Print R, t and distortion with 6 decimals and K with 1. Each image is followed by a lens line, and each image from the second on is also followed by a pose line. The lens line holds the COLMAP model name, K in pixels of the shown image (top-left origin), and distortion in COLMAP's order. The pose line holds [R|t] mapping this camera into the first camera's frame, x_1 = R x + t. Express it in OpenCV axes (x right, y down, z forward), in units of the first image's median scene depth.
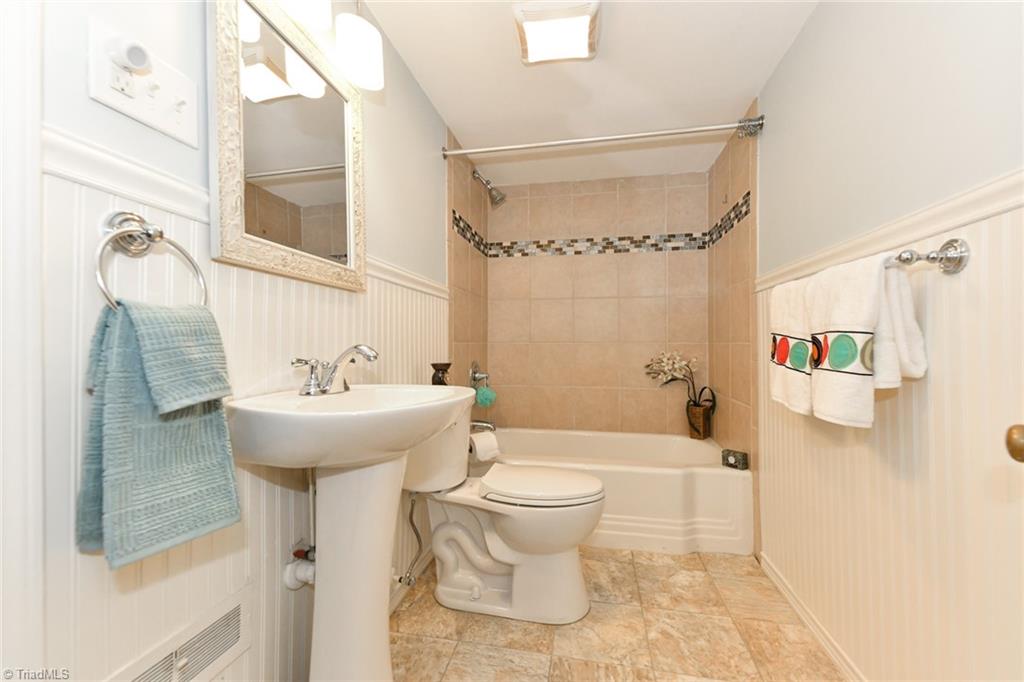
lens RADIAL K [[411.5, 0, 509.4], [0, 411.5, 346.9], [0, 0, 1]] dist [0.029351, -0.009801]
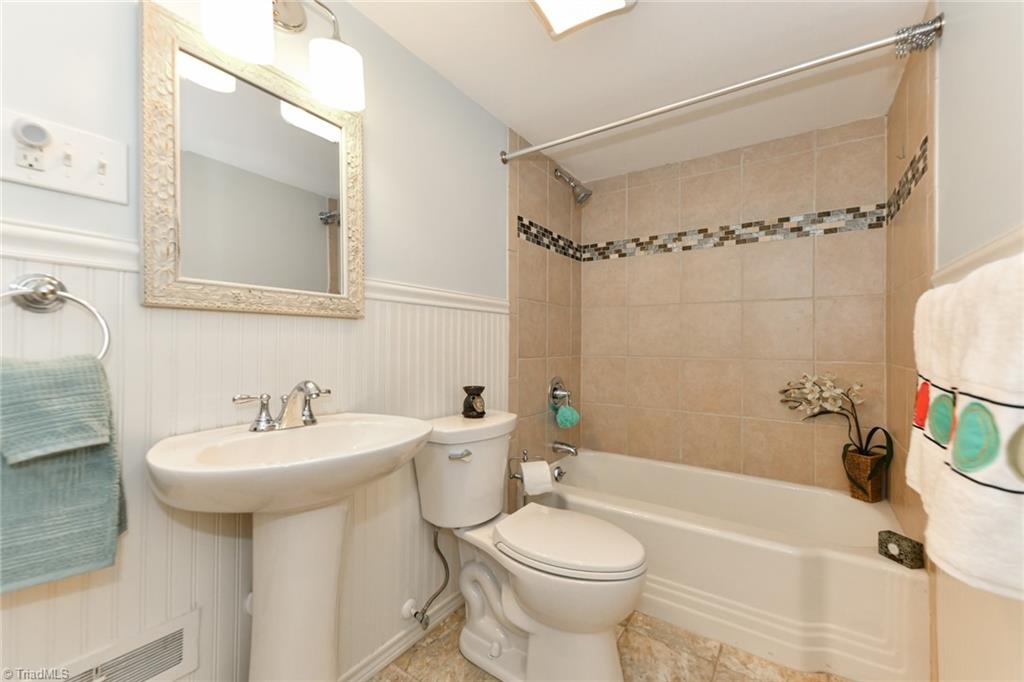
lens RADIAL K [[411.5, 0, 509.4], [0, 411.5, 346.9], [0, 0, 1]] dist [0.029351, -0.009801]
pose [[0.921886, 0.007656, -0.387385, 0.211050], [-0.007009, 0.999971, 0.003083, -0.042260], [0.387397, -0.000127, 0.921913, 0.139174]]
